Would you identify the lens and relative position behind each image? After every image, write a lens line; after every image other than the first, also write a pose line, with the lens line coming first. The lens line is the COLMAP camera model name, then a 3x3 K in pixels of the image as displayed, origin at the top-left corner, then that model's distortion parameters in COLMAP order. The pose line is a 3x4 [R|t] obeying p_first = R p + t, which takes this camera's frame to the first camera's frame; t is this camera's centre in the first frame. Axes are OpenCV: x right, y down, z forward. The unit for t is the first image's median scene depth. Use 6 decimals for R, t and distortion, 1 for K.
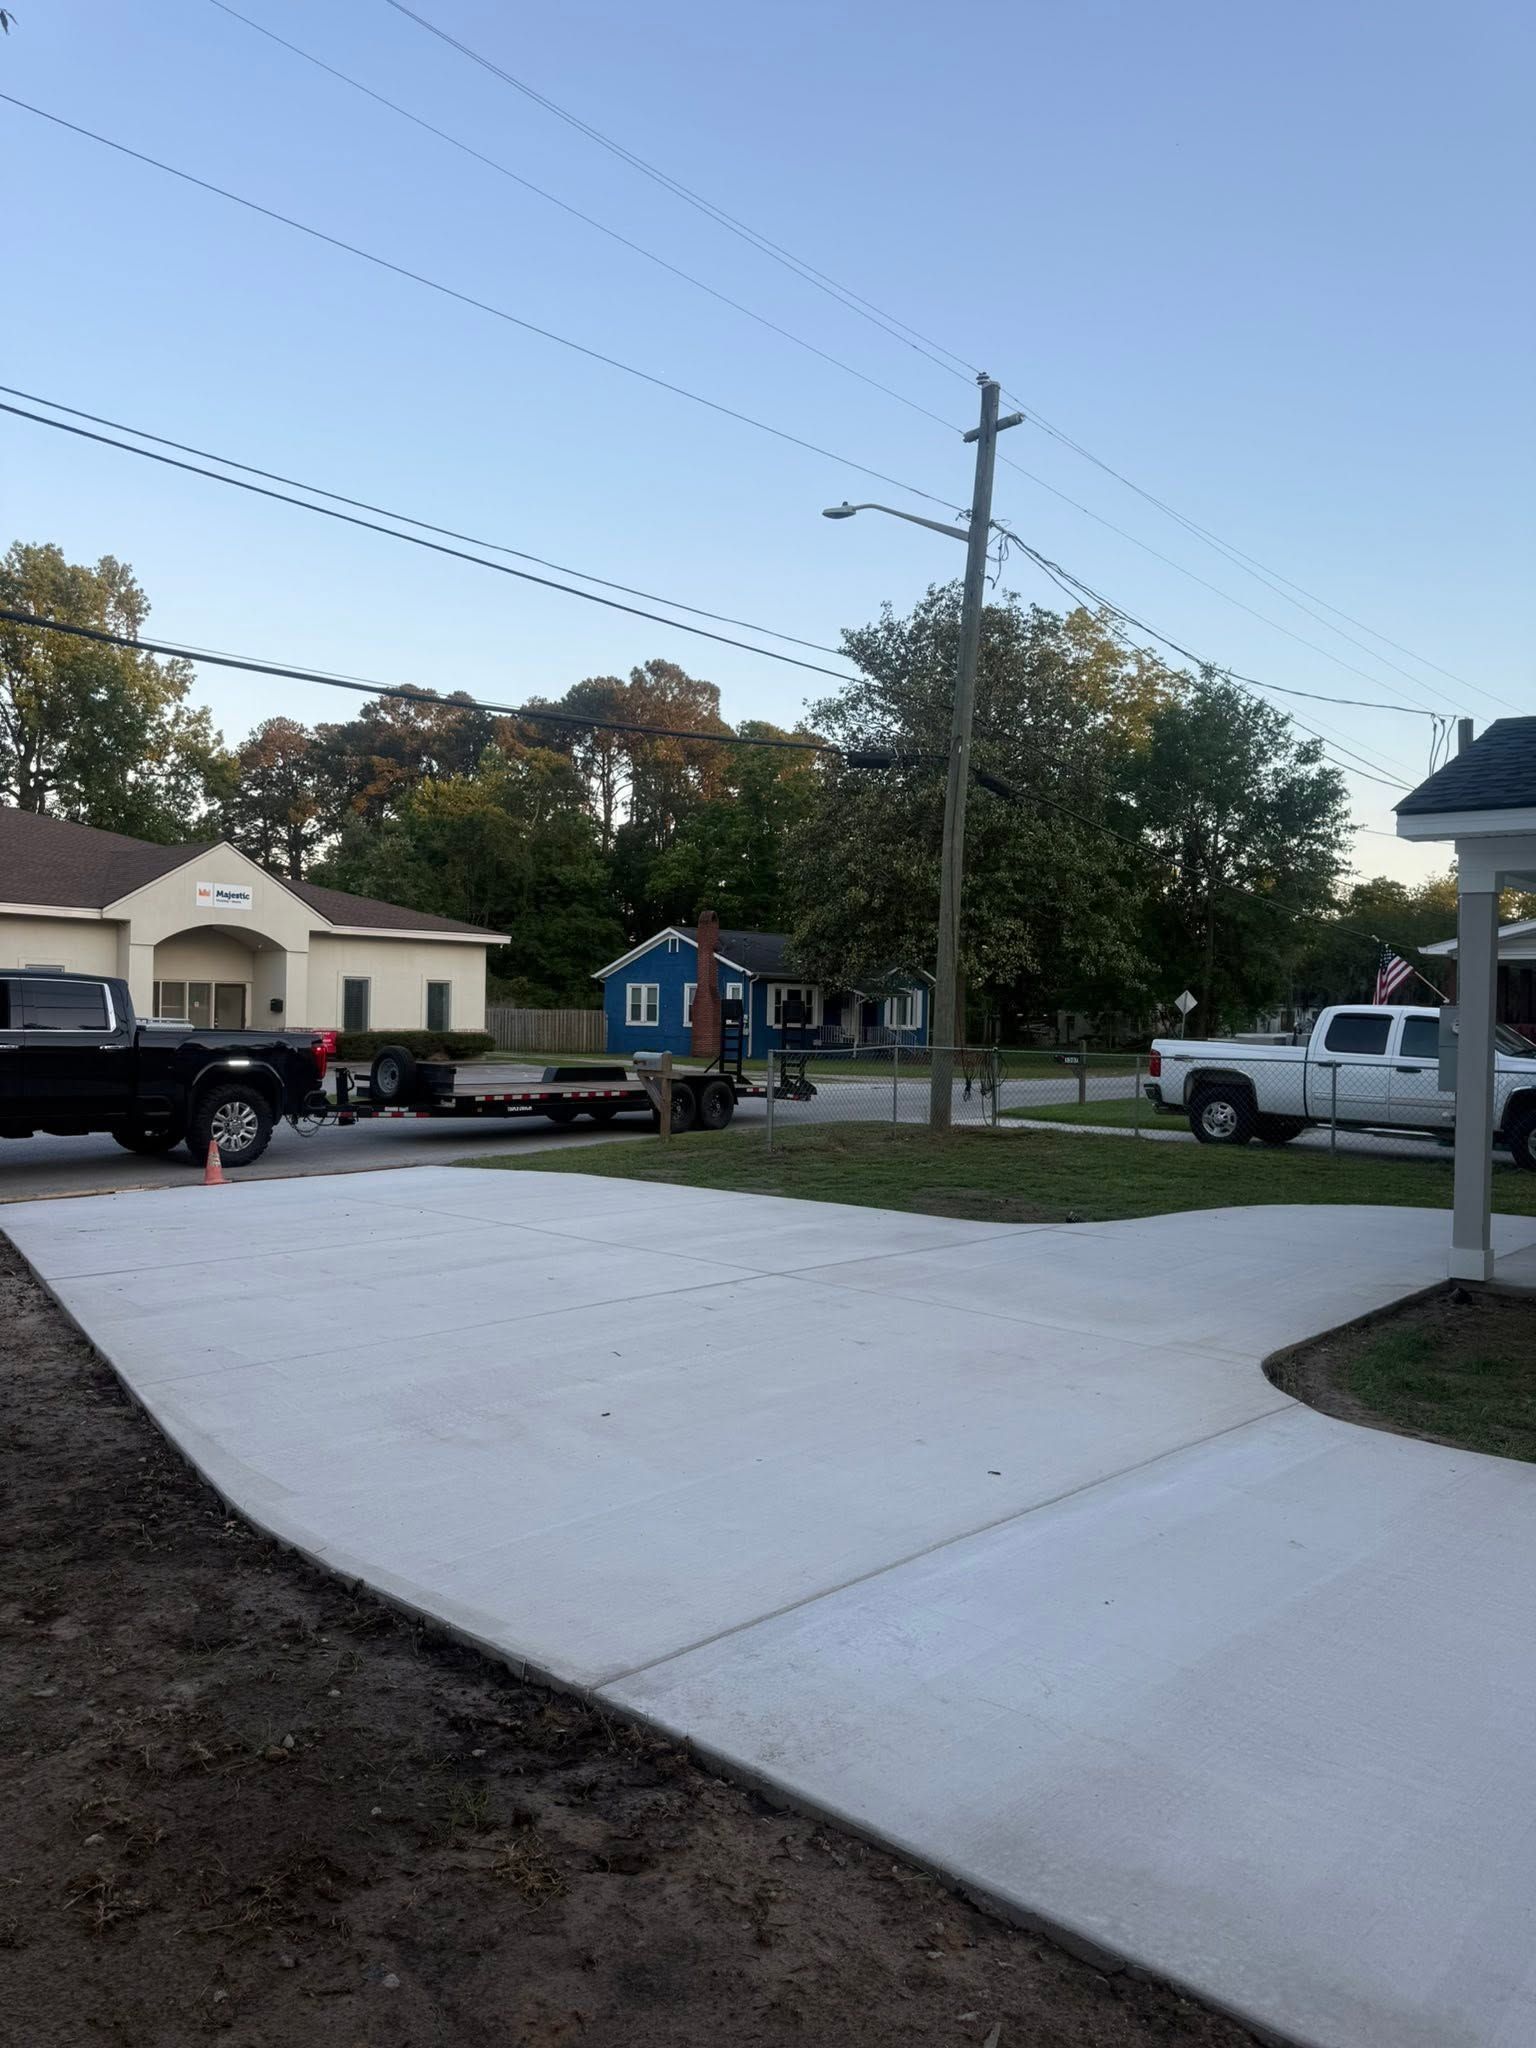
lens RADIAL K [[1413.1, 0, 768.0], [0, 1413.1, 1024.0], [0, 0, 1]] dist [-0.003101, 0.001047]
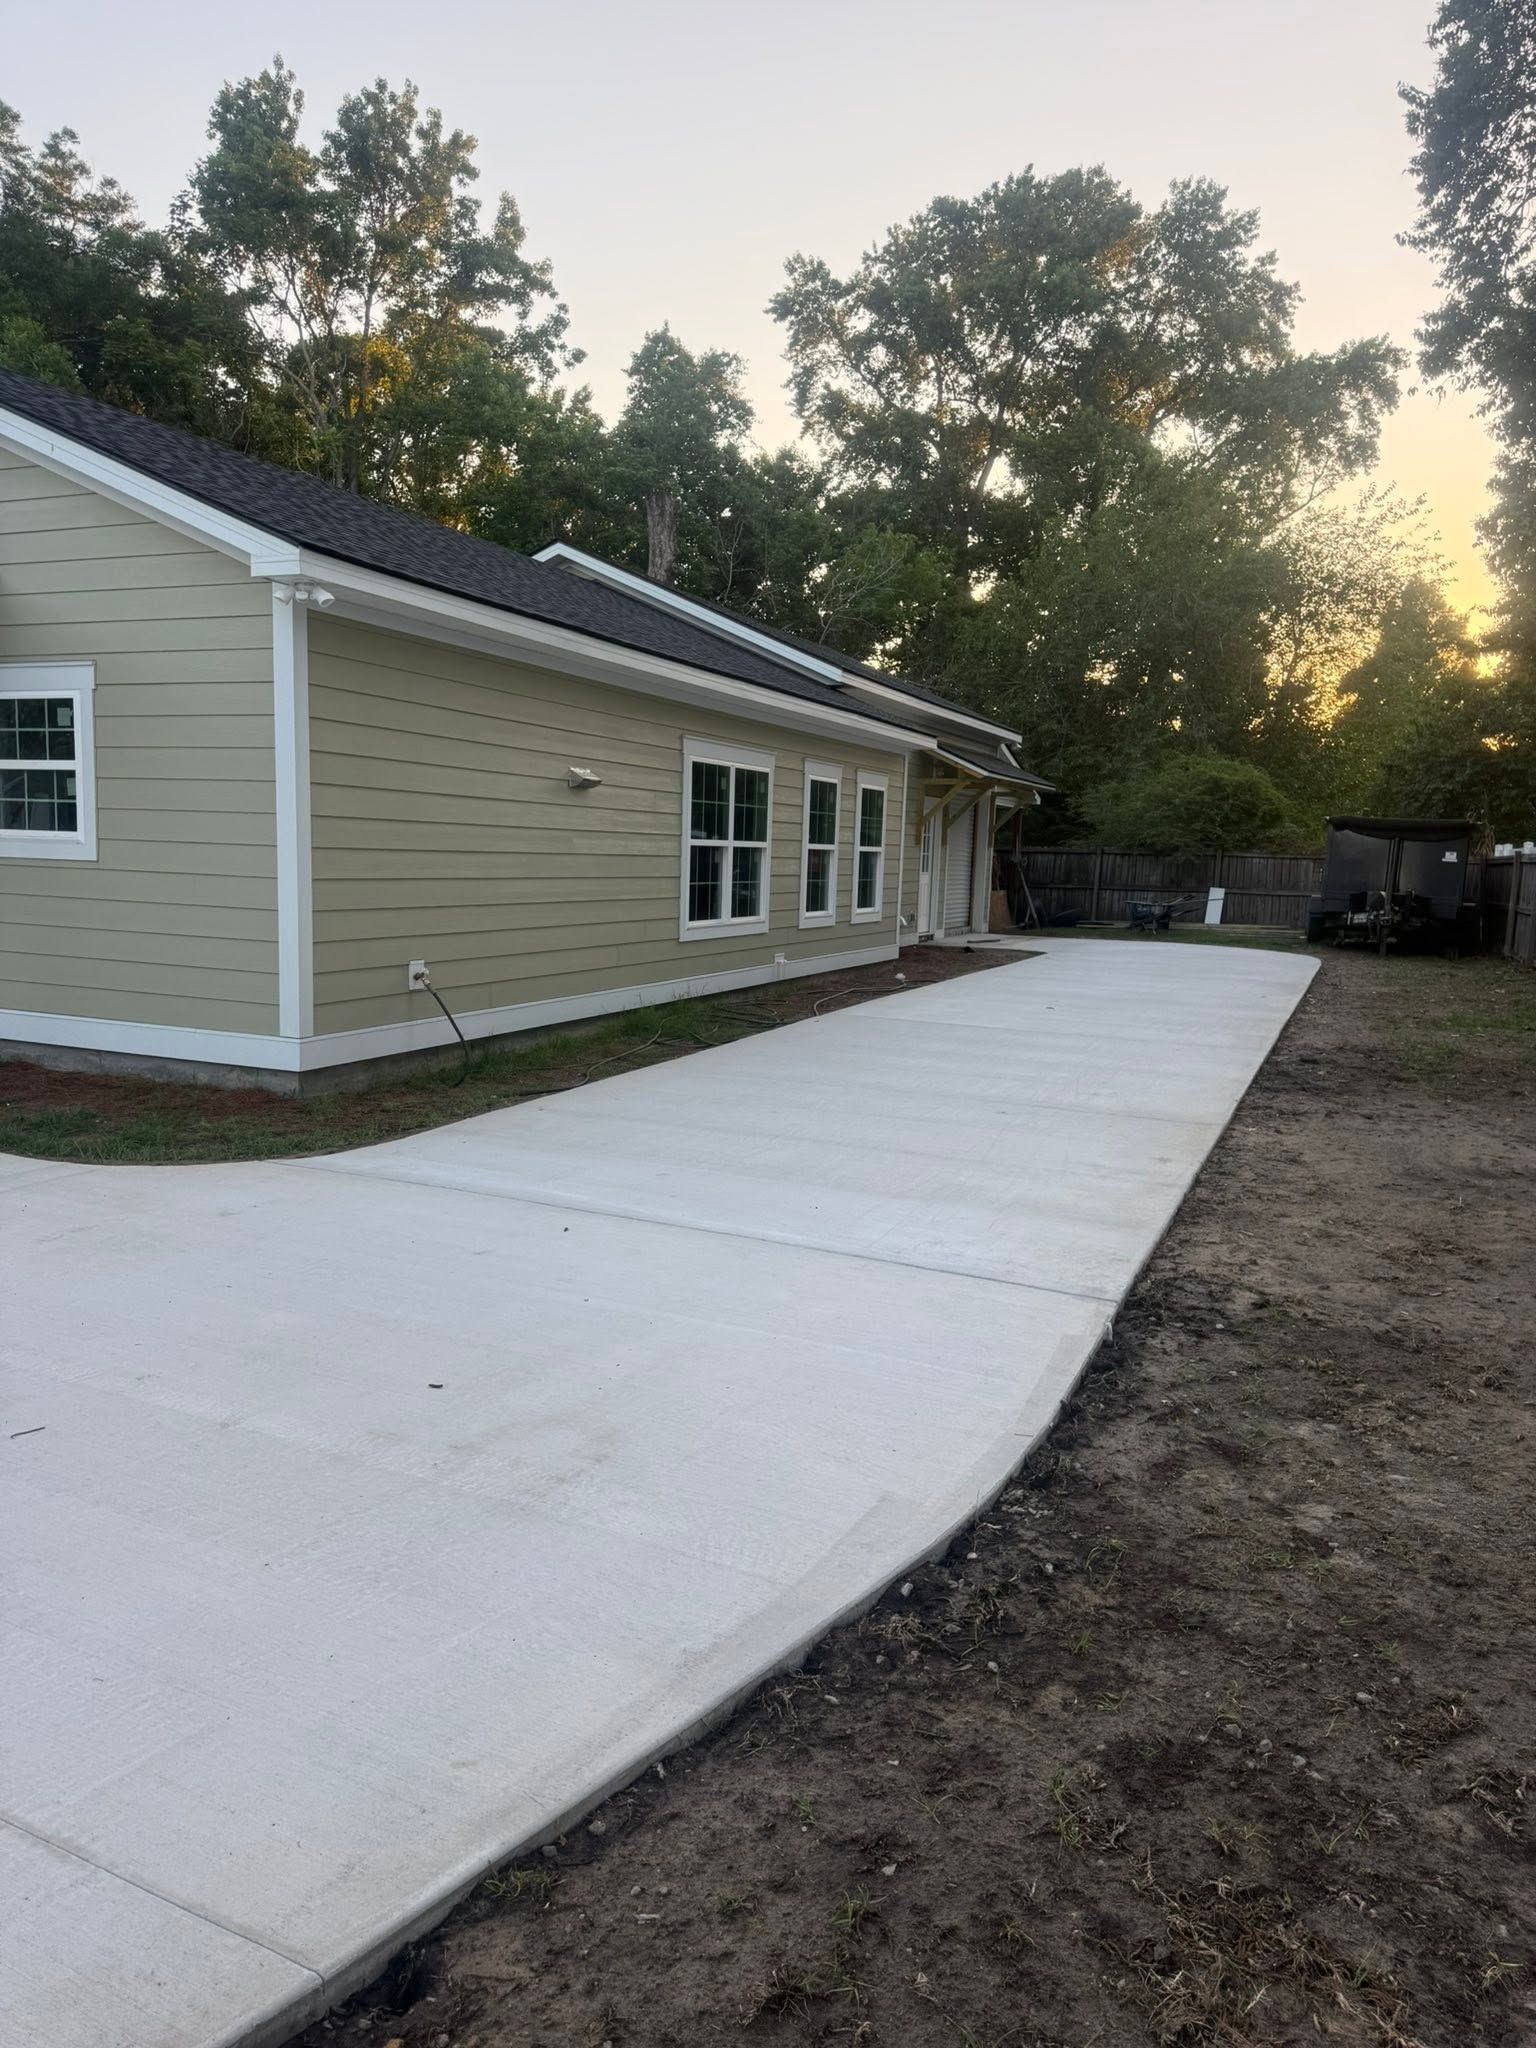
lens RADIAL K [[1455.2, 0, 768.0], [0, 1455.2, 1024.0], [0, 0, 1]] dist [-0.006202, 0.008617]
pose [[-0.297573, -0.153173, 0.942331, -1.206366], [-0.017763, 0.987763, 0.154949, -0.008223], [-0.954534, 0.029370, -0.296653, 1.592282]]
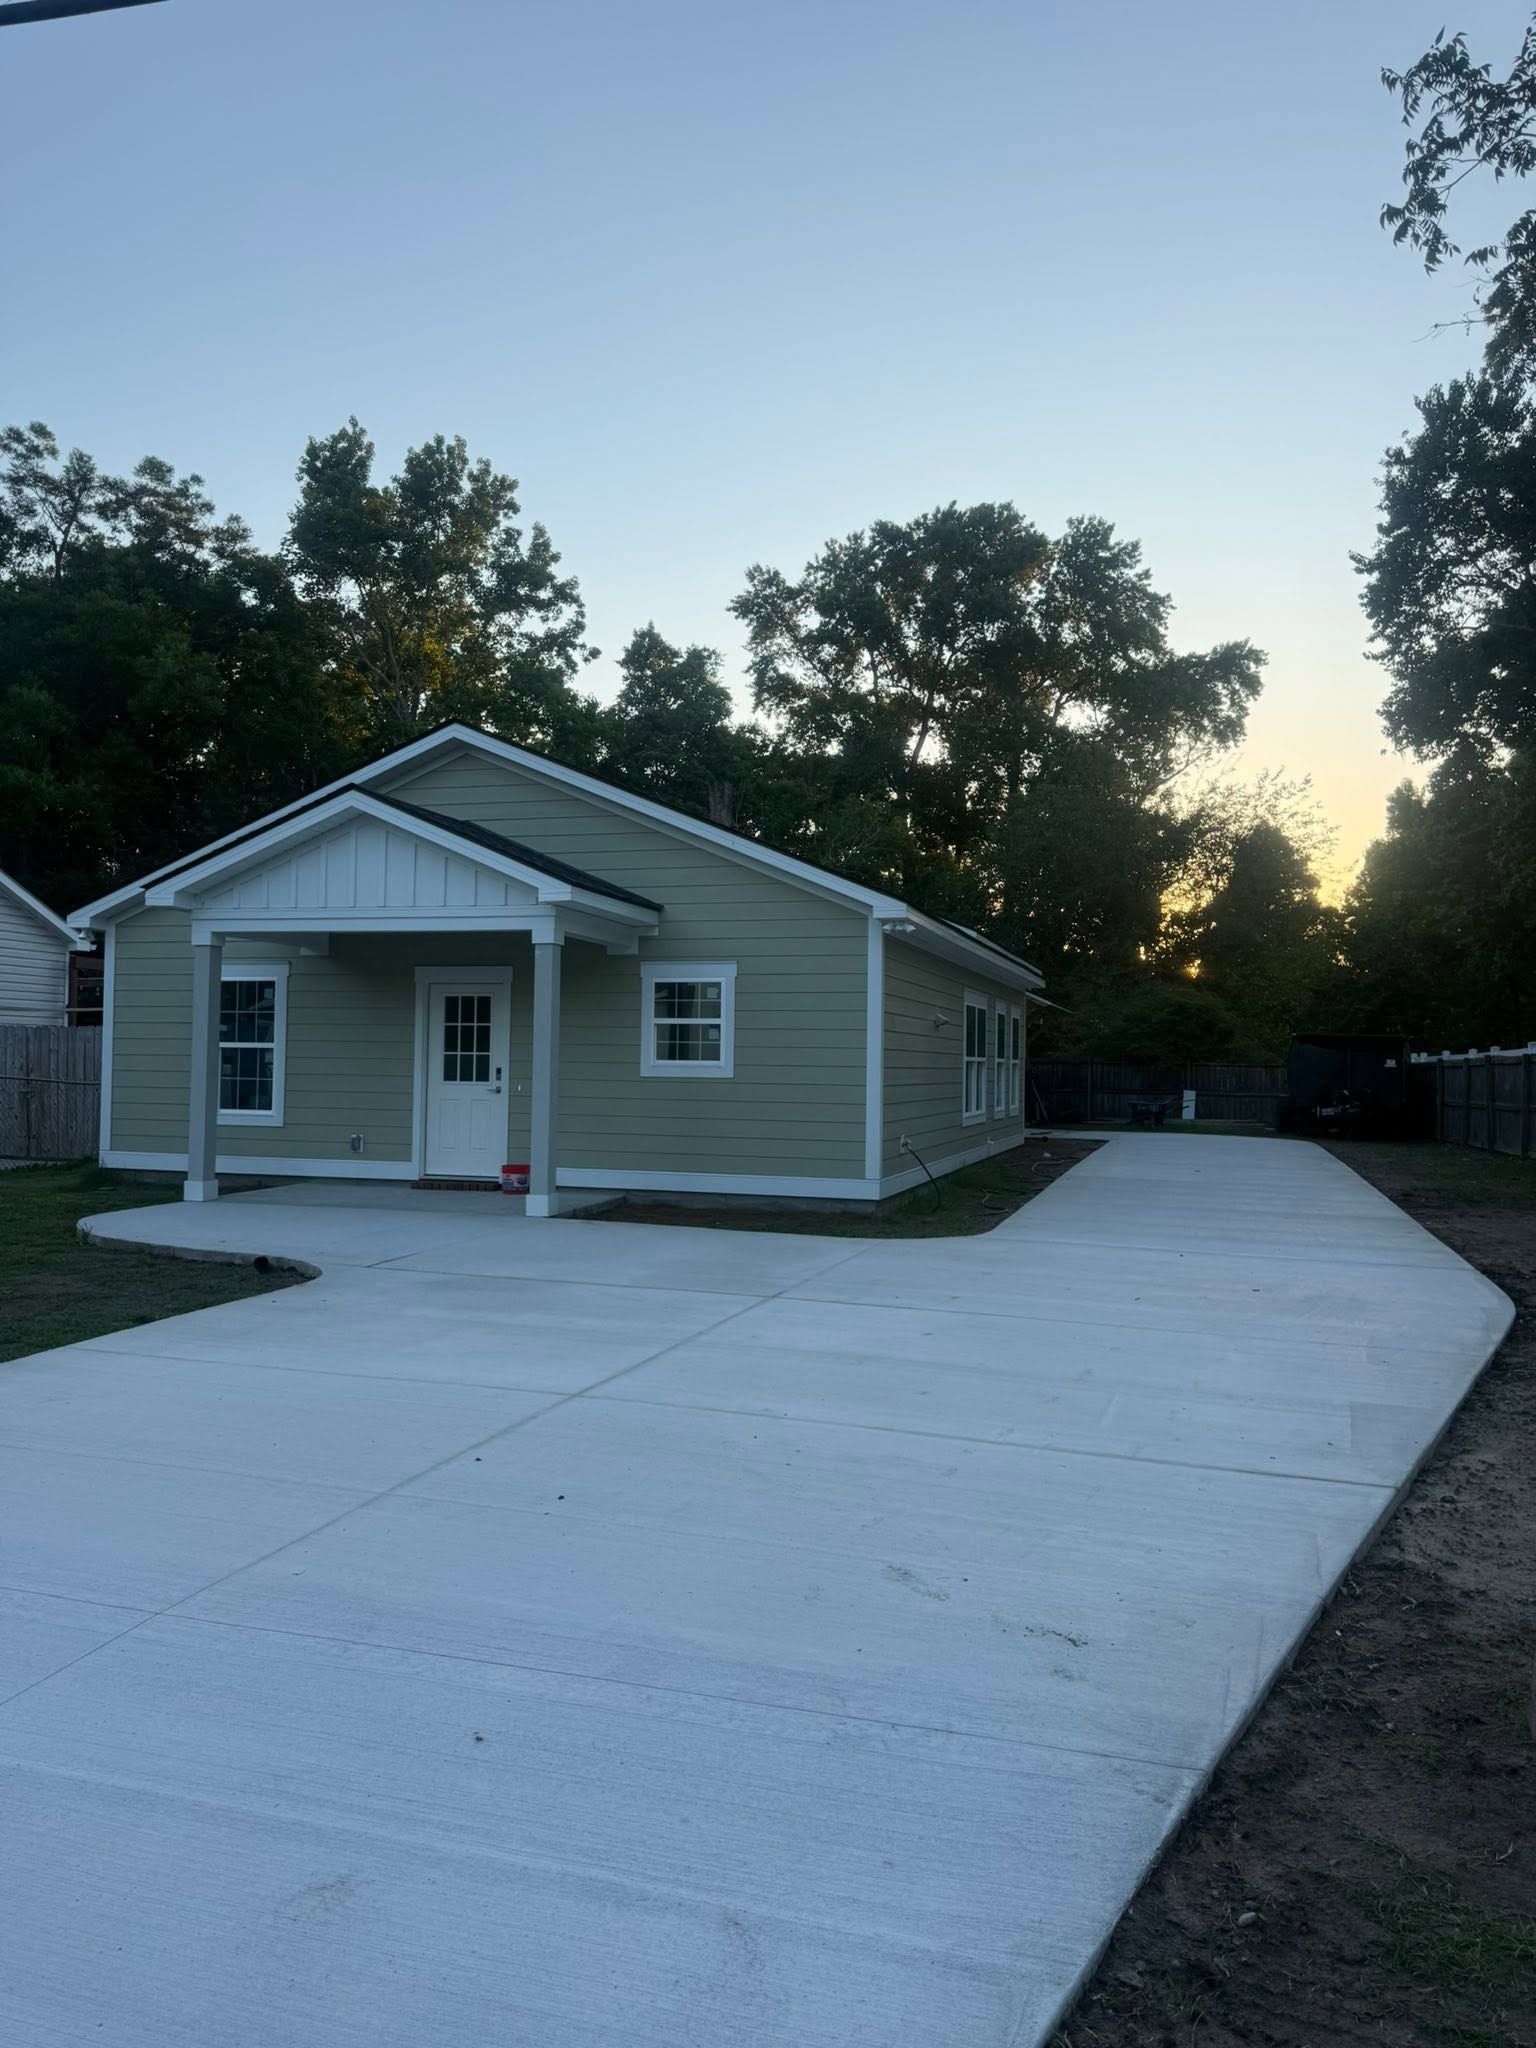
lens RADIAL K [[1430.0, 0, 768.0], [0, 1430.0, 1024.0], [0, 0, 1]] dist [0.082627, -0.097256]
pose [[-0.392055, -0.008259, 0.919905, -2.084776], [-0.005250, 0.999964, 0.006741, -0.051029], [-0.919927, -0.002187, -0.392084, 3.132001]]
